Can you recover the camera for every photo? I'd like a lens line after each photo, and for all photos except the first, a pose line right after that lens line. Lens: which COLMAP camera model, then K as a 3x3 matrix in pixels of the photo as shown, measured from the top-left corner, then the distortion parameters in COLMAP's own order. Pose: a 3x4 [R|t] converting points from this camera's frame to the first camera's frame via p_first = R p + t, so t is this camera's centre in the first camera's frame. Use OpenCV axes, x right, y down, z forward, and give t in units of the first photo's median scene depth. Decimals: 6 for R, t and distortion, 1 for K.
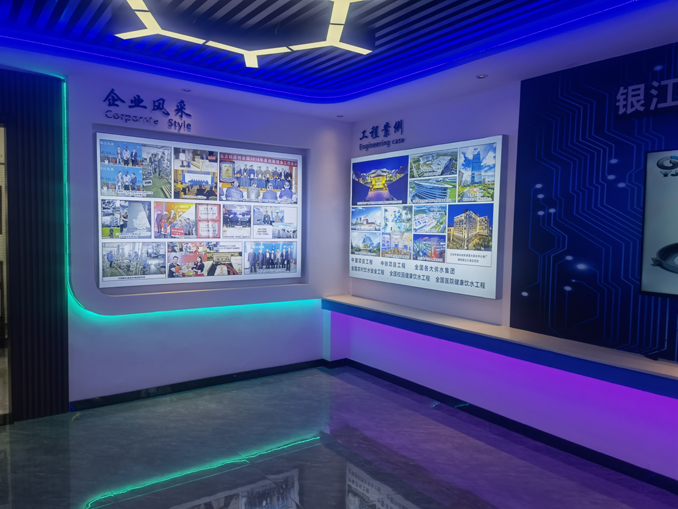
lens RADIAL K [[529.6, 0, 339.0], [0, 529.6, 254.5], [0, 0, 1]] dist [0.157307, -0.179587]
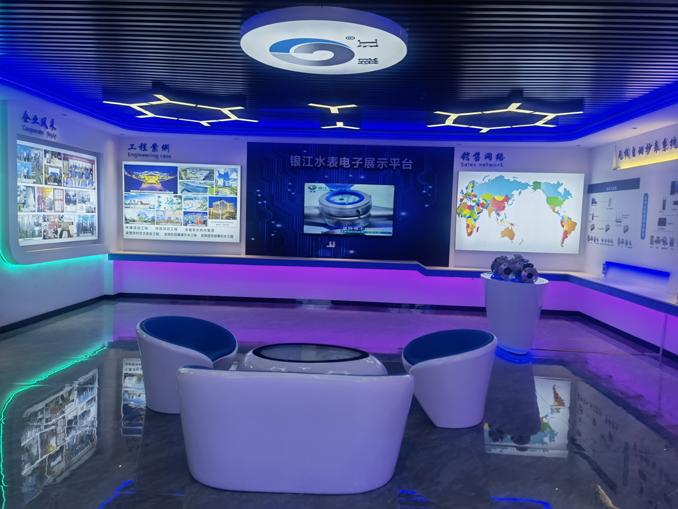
lens RADIAL K [[529.6, 0, 339.0], [0, 529.6, 254.5], [0, 0, 1]] dist [0.157307, -0.179587]
pose [[0.615896, -0.056037, 0.785832, -0.975278], [0.026069, 0.998371, 0.050761, 0.029441], [-0.787396, -0.010778, 0.616353, -0.530580]]
